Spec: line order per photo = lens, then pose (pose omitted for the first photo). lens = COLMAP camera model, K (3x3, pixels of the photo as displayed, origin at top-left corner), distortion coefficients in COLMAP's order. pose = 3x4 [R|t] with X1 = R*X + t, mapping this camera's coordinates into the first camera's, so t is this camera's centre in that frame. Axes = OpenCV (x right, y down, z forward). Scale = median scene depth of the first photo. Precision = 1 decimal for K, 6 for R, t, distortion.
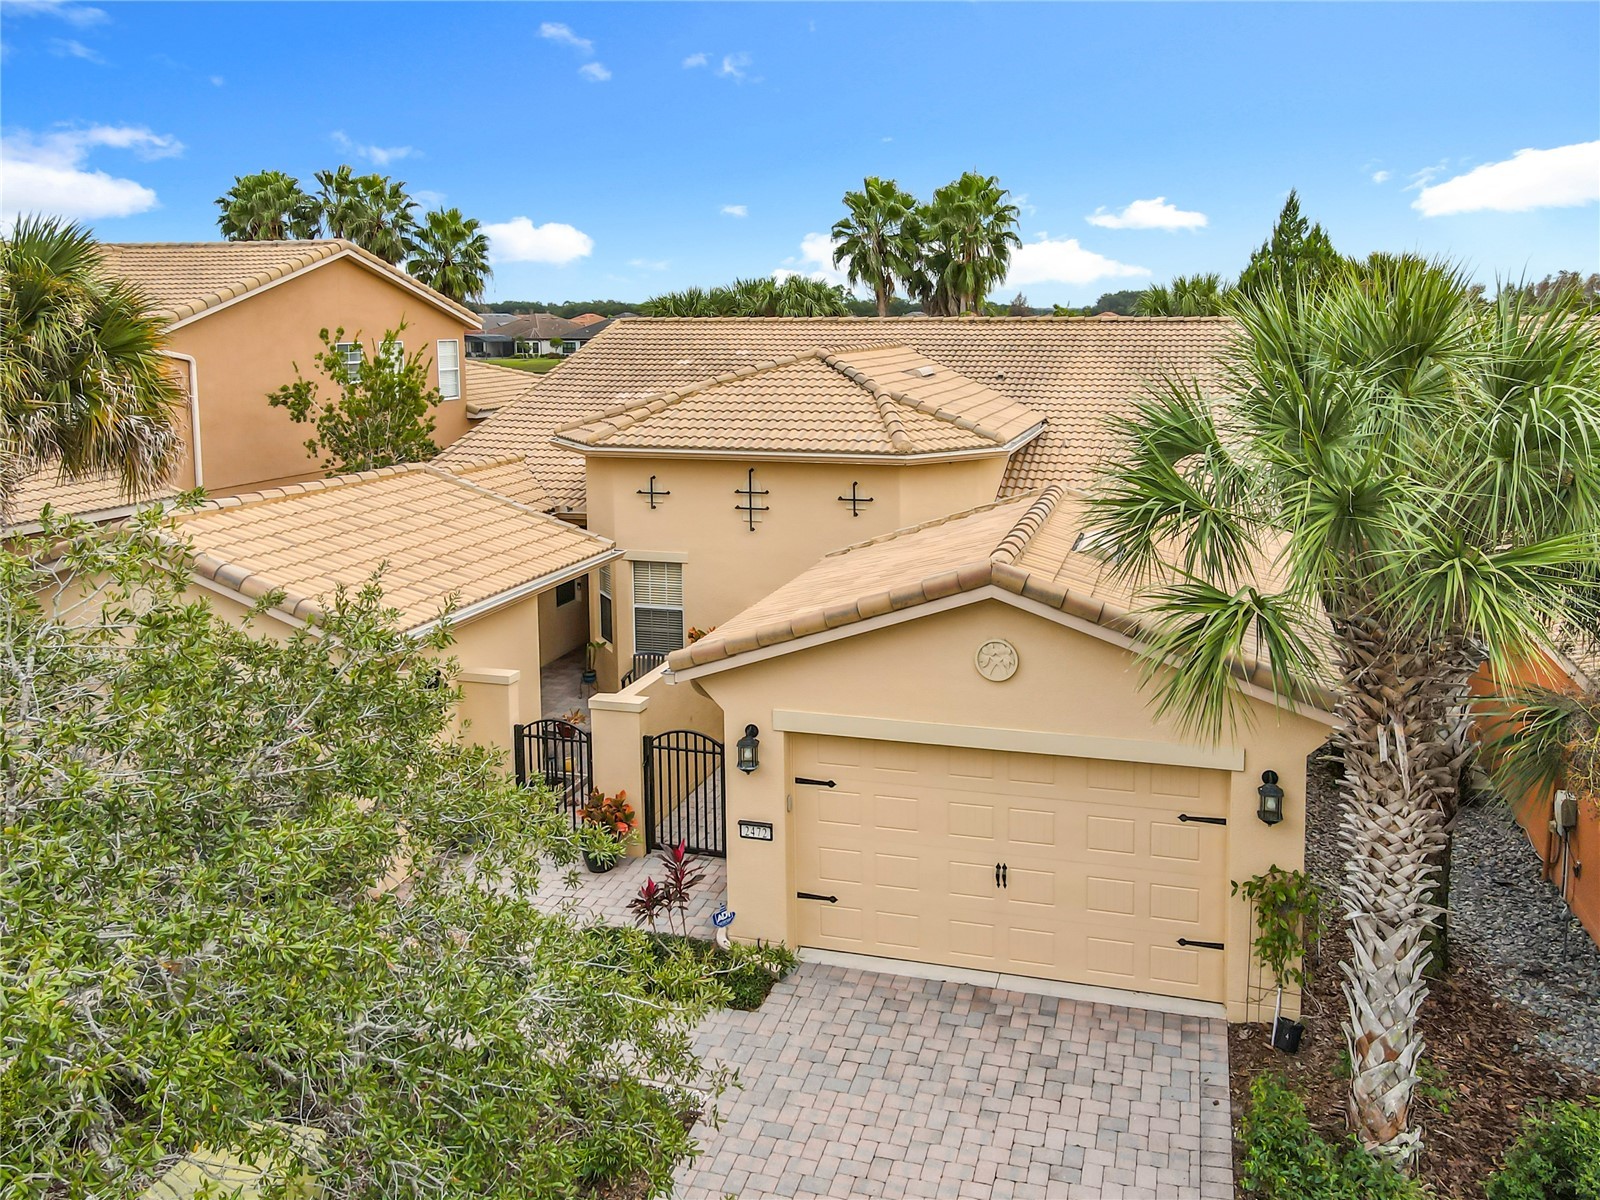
lens RADIAL K [[1230.7, 0, 866.2], [0, 1230.7, 417.5], [0, 0, 1]] dist [0.004523, 0.002631]
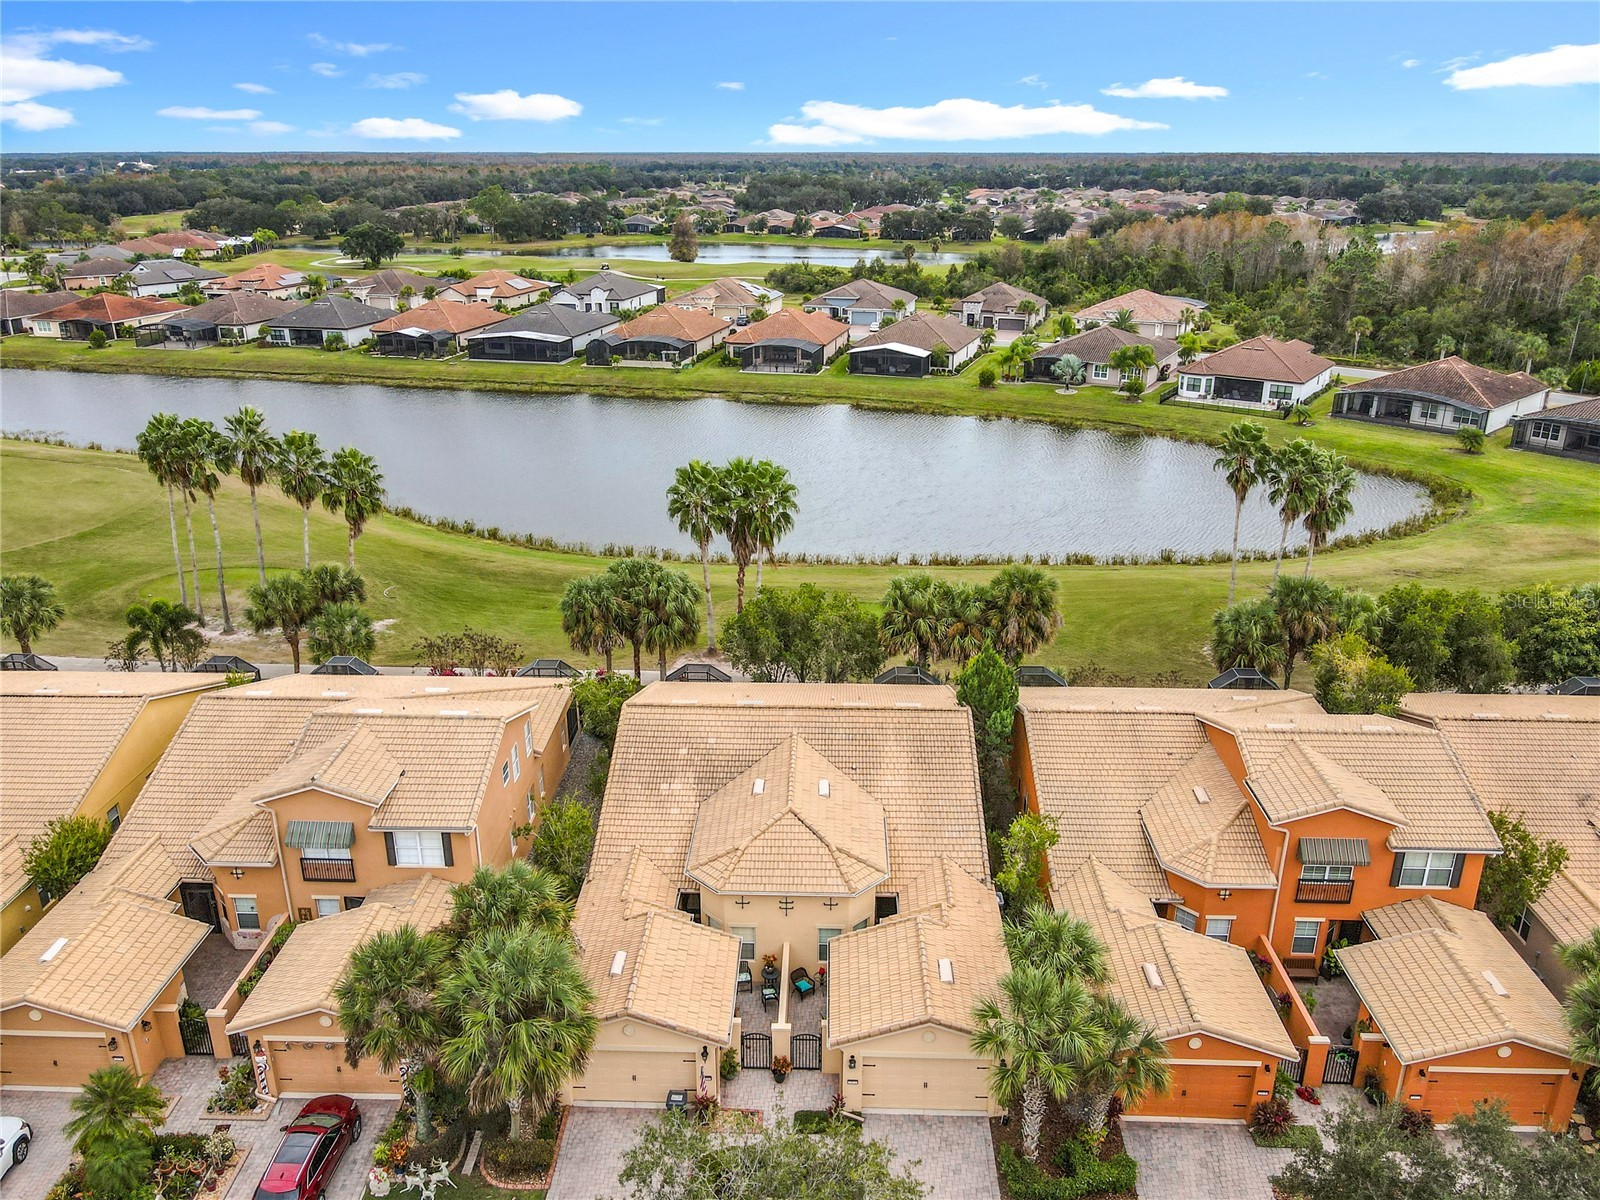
lens RADIAL K [[1216.7, 0, 783.3], [0, 1216.7, 562.1], [0, 0, 1]] dist [-0.005547, 0.002114]
pose [[0.975338, -0.068341, 0.209870, -0.872147], [0.015611, 0.969835, 0.243262, -1.838386], [-0.220164, -0.233986, 0.946984, -1.743858]]
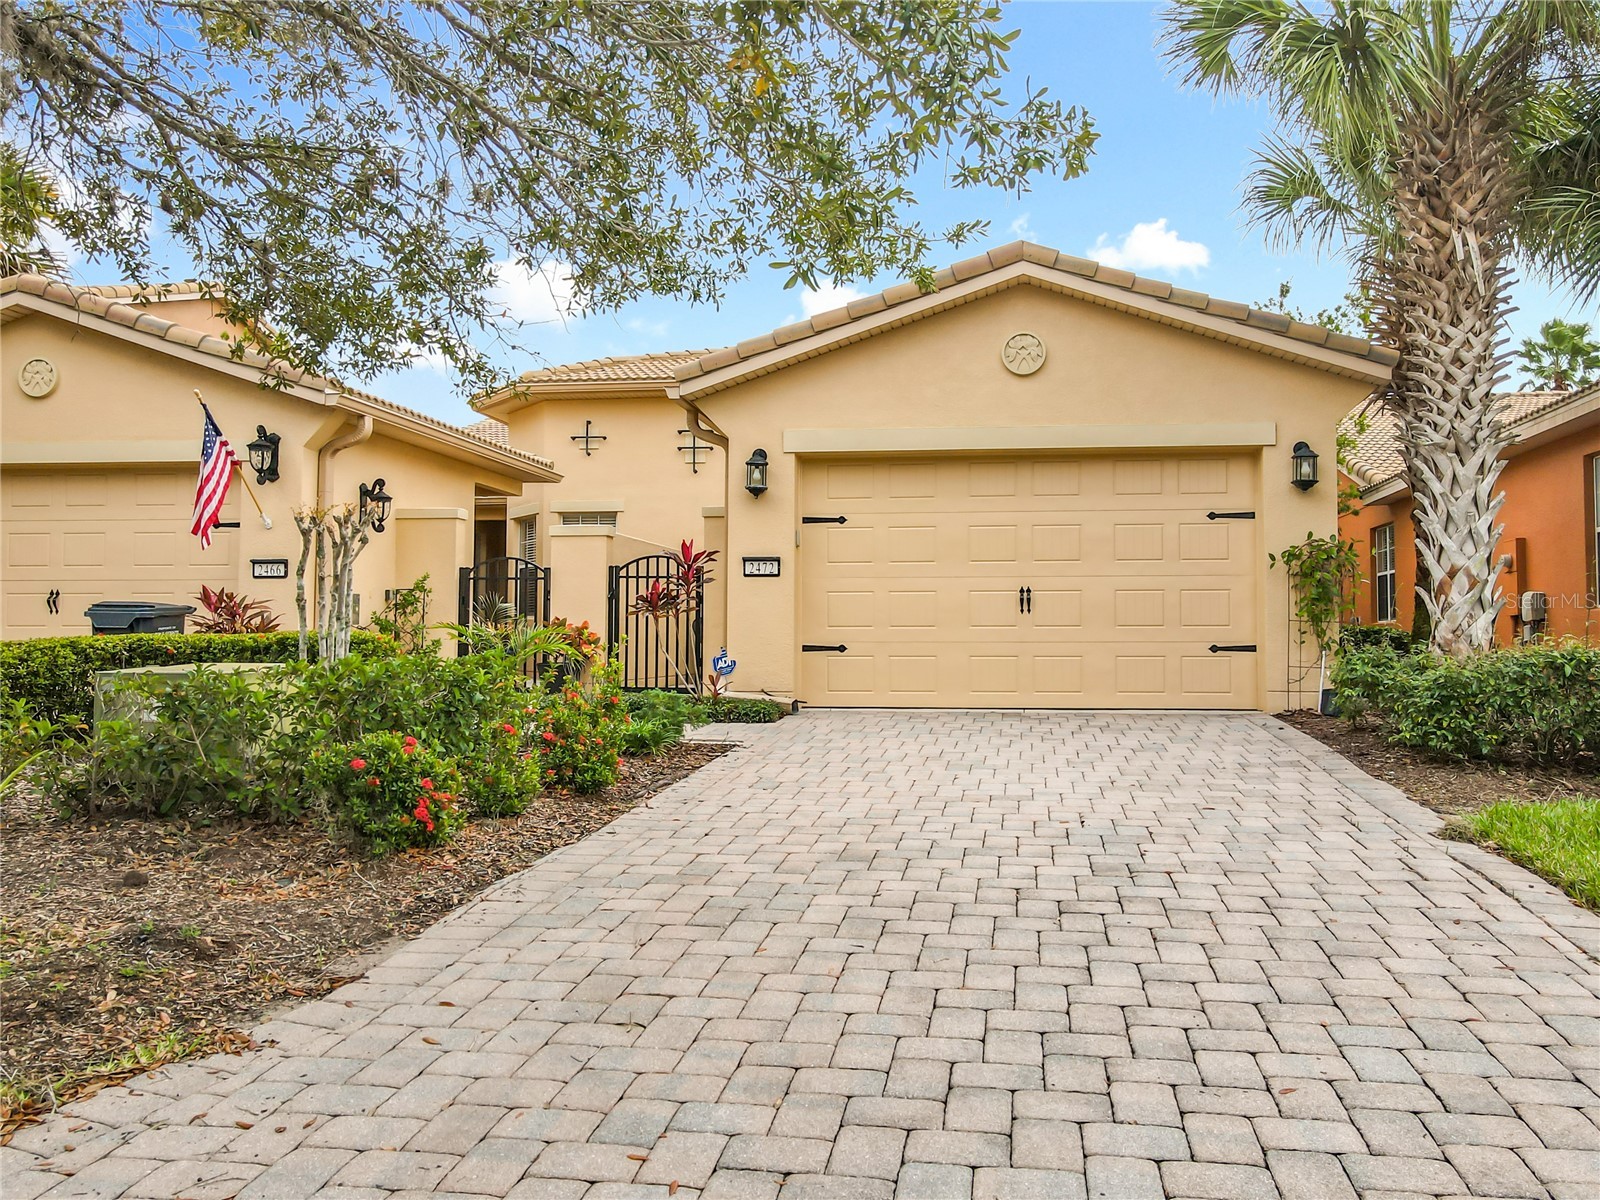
lens RADIAL K [[1216.6, 0, 888.4], [0, 1216.6, 597.7], [0, 0, 1]] dist [-0.003826, 0.000683]
pose [[0.987934, 0.010467, 0.154523, -0.138573], [0.008525, 0.992526, -0.121735, 0.477807], [-0.154642, 0.121583, 0.980461, 0.092160]]
